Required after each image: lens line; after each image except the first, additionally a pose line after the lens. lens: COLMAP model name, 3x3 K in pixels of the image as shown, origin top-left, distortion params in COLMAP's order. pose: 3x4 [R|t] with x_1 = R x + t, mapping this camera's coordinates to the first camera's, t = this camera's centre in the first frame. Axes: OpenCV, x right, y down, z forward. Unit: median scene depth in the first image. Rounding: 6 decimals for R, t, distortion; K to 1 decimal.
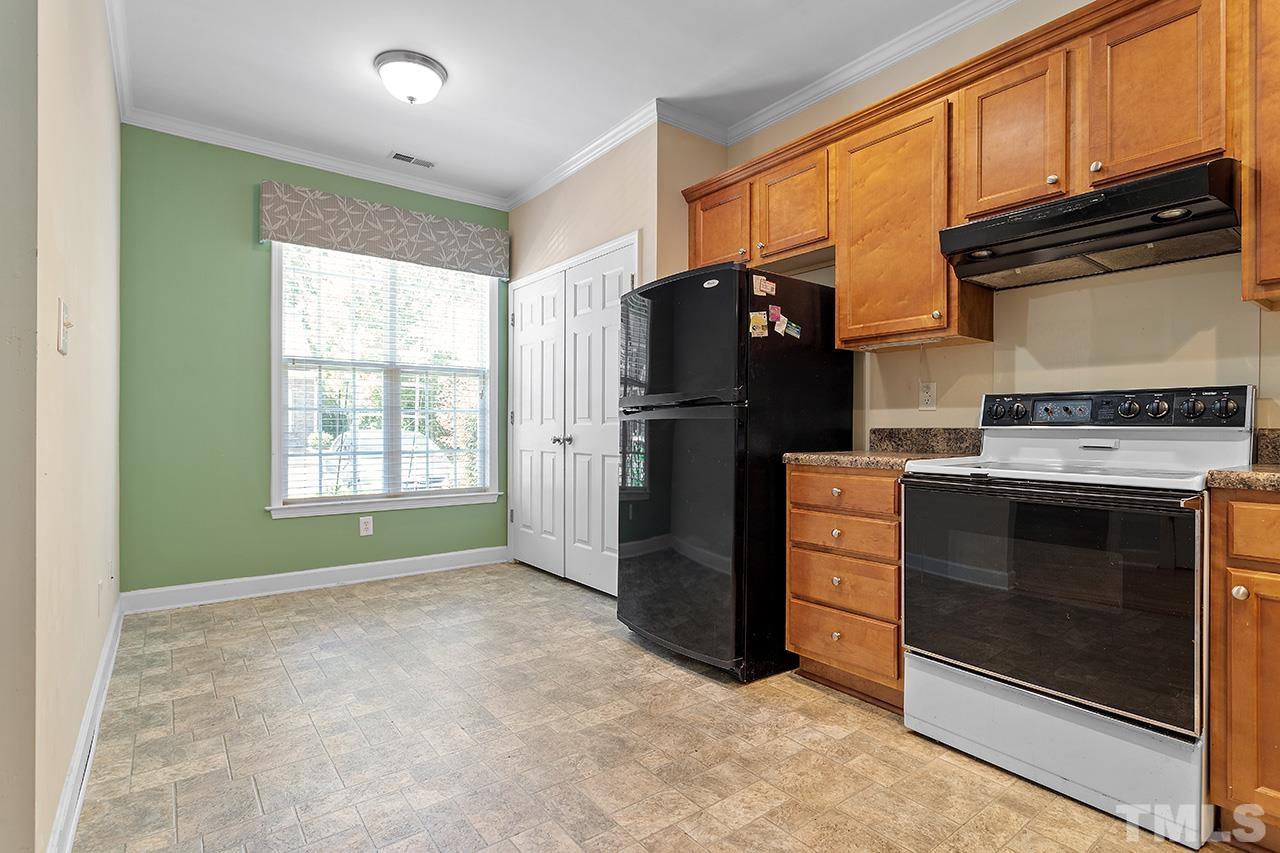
lens RADIAL K [[621.8, 0, 629.1], [0, 621.8, 425.5], [0, 0, 1]] dist [-0.002206, 0.000887]
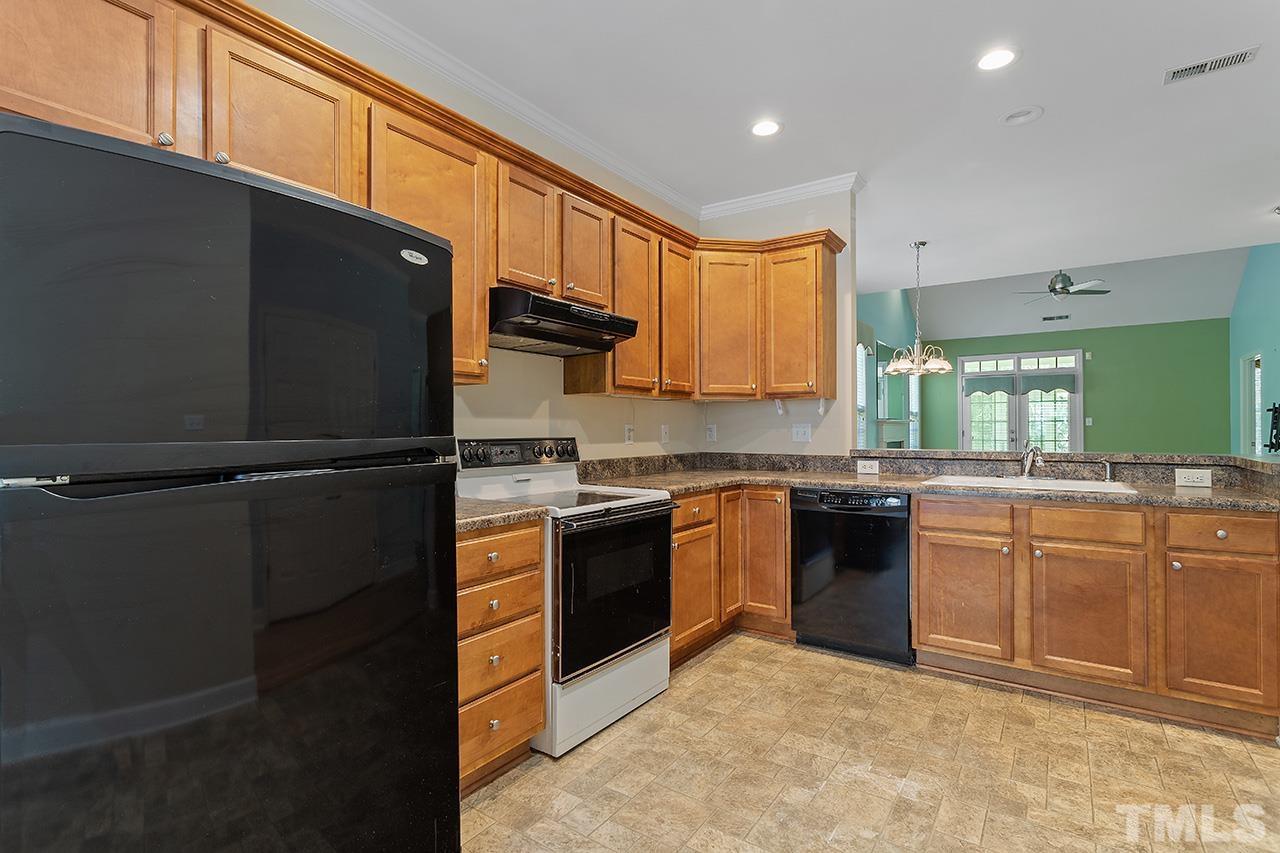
lens RADIAL K [[621.8, 0, 634.5], [0, 621.8, 421.0], [0, 0, 1]] dist [-0.002206, 0.000887]
pose [[-0.331512, 0.006332, 0.943430, -0.541325], [-0.003641, 0.999961, -0.007990, -0.074992], [-0.943444, -0.006084, -0.331476, 1.093736]]
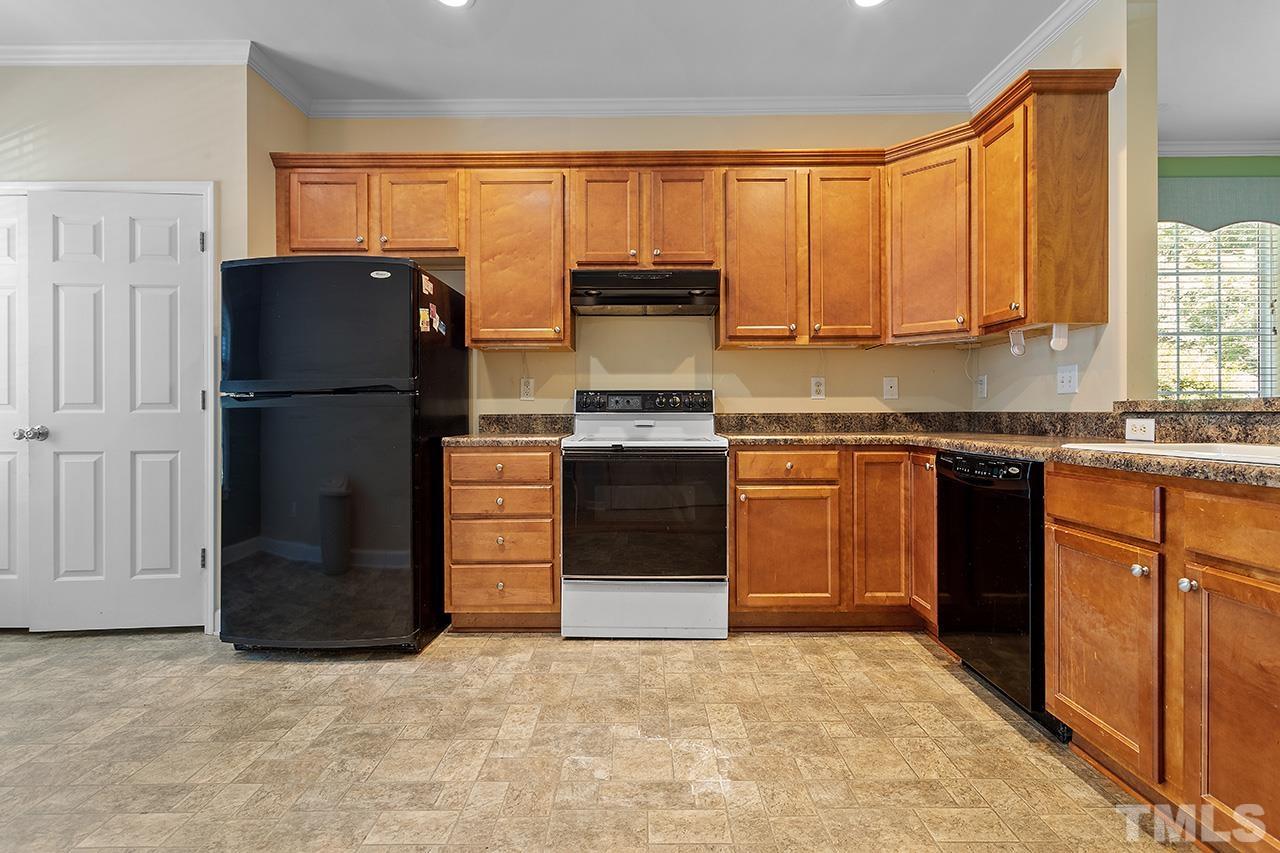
lens RADIAL K [[621.8, 0, 633.9], [0, 621.8, 410.7], [0, 0, 1]] dist [-0.002206, 0.000887]
pose [[0.604075, -0.002834, 0.796922, -0.473634], [0.002929, 0.999995, 0.001336, -0.004986], [-0.796922, 0.001527, 0.604080, 0.055249]]
